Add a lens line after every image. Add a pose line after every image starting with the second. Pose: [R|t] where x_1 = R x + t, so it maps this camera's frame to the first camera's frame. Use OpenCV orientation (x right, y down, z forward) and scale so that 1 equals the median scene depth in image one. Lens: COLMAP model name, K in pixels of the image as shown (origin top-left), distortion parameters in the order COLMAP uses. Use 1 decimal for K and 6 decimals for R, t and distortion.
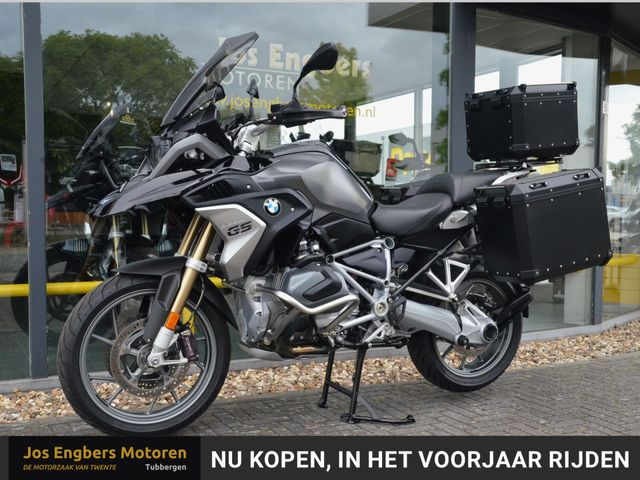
lens RADIAL K [[719.6, 0, 321.3], [0, 719.6, 236.0], [0, 0, 1]] dist [0.000724, 0.000000]
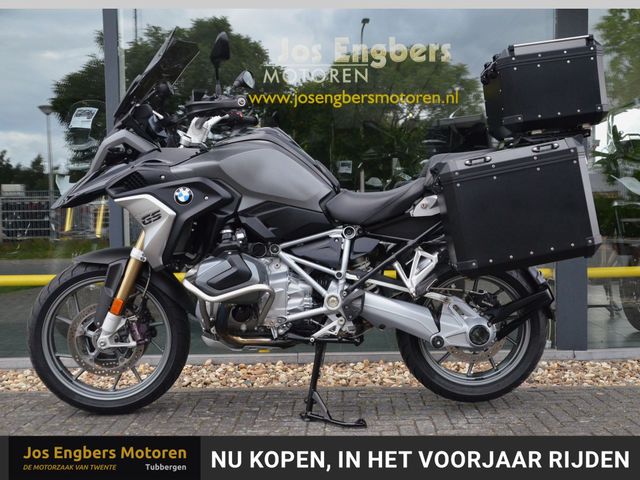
lens RADIAL K [[719.6, 0, 322.7], [0, 719.6, 239.2], [0, 0, 1]] dist [0.000724, 0.000000]
pose [[0.905727, -0.011162, -0.423714, 0.498838], [0.007306, 0.999916, -0.010724, 0.030519], [0.423798, 0.006617, 0.905733, 0.149510]]
